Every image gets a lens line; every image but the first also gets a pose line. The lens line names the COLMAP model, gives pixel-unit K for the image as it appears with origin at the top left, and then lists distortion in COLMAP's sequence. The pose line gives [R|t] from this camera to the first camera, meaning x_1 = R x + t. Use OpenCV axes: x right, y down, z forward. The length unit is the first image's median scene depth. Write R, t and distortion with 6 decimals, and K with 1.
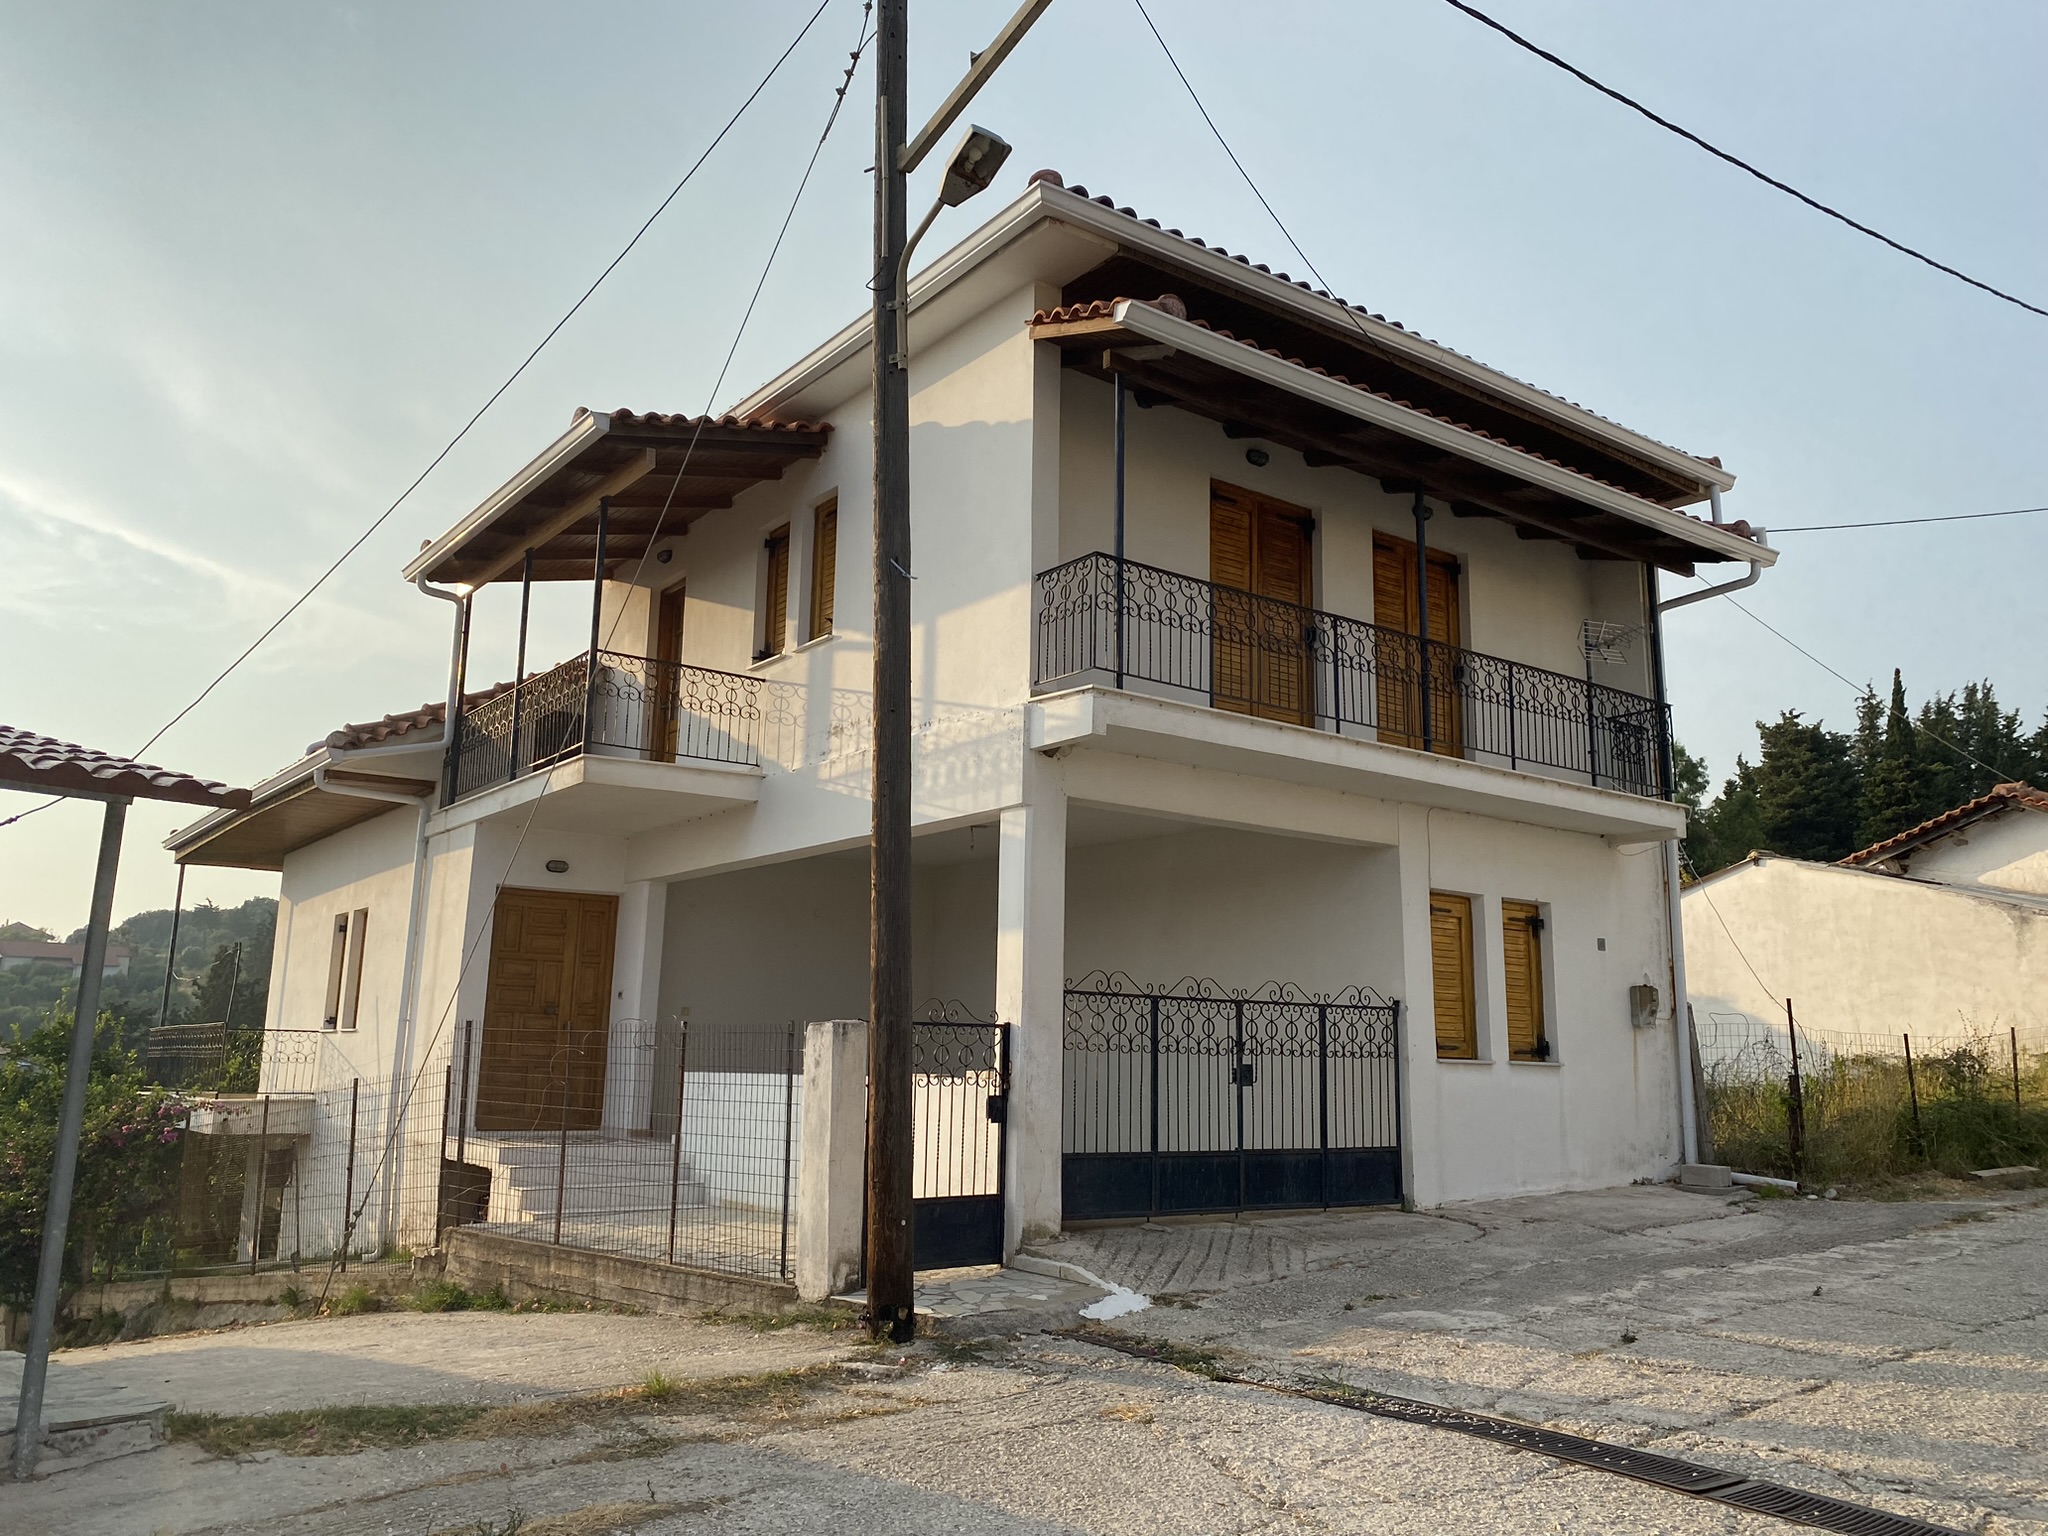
lens RADIAL K [[1541.6, 0, 1024.0], [0, 1541.6, 768.0], [0, 0, 1]] dist [0.058922, -0.132435]
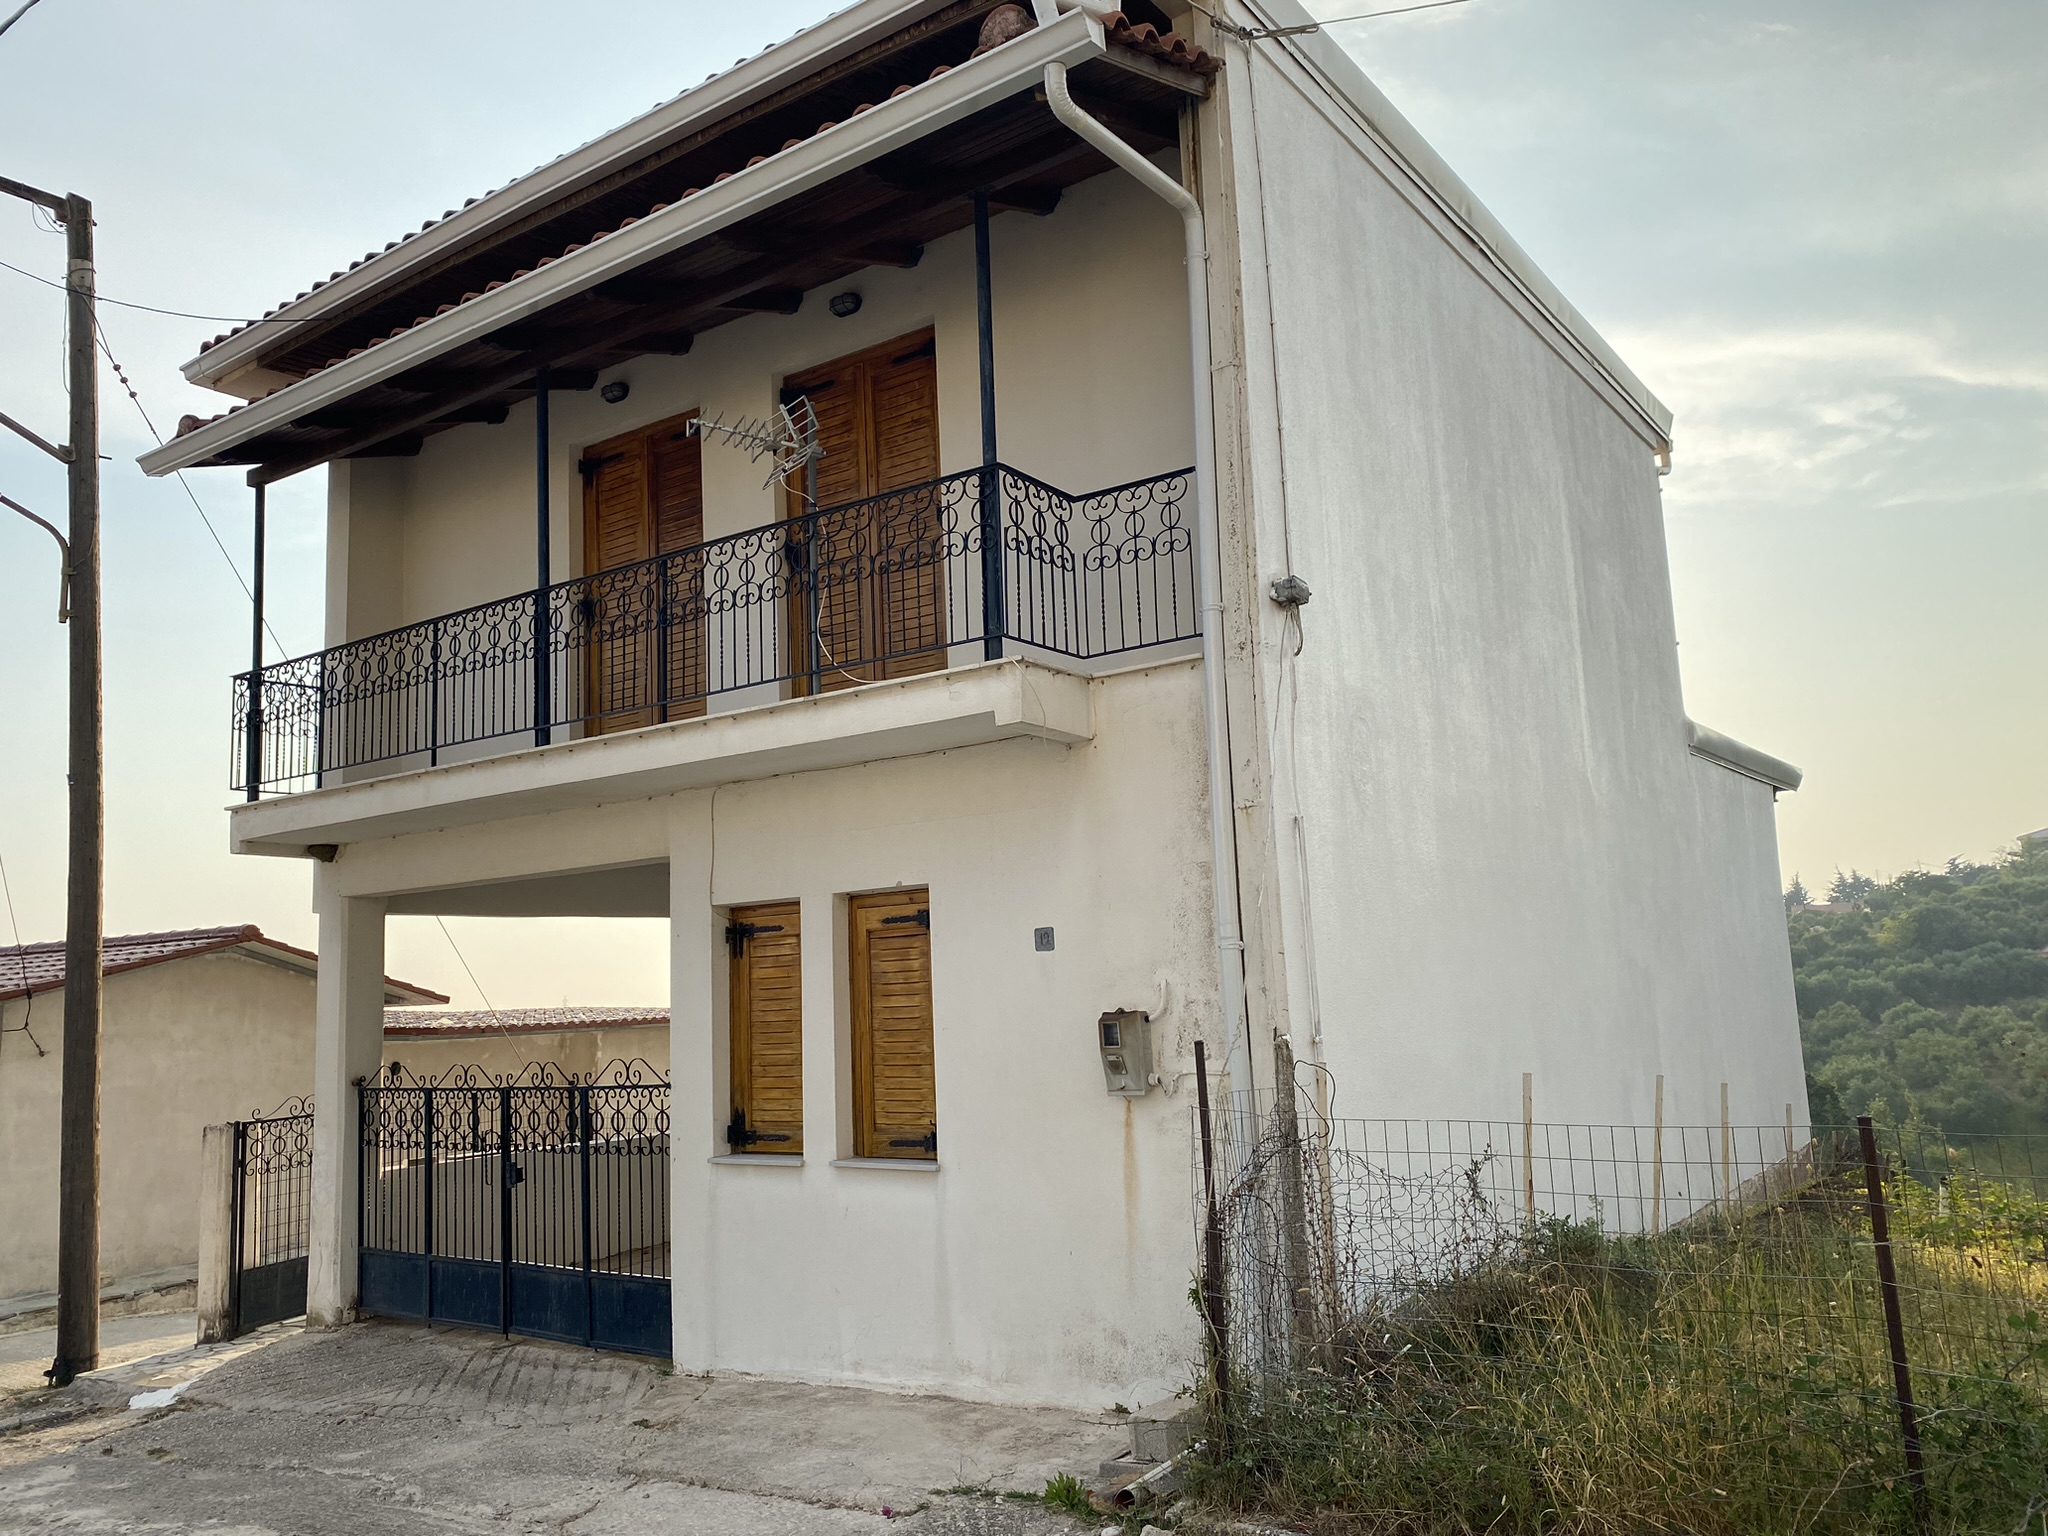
lens RADIAL K [[1541.6, 0, 1024.0], [0, 1541.6, 768.0], [0, 0, 1]] dist [0.058922, -0.132435]
pose [[0.296613, -0.171212, -0.939525, 0.944042], [0.233117, 0.967018, -0.102626, 0.118567], [0.926109, -0.188579, 0.326743, 0.900000]]
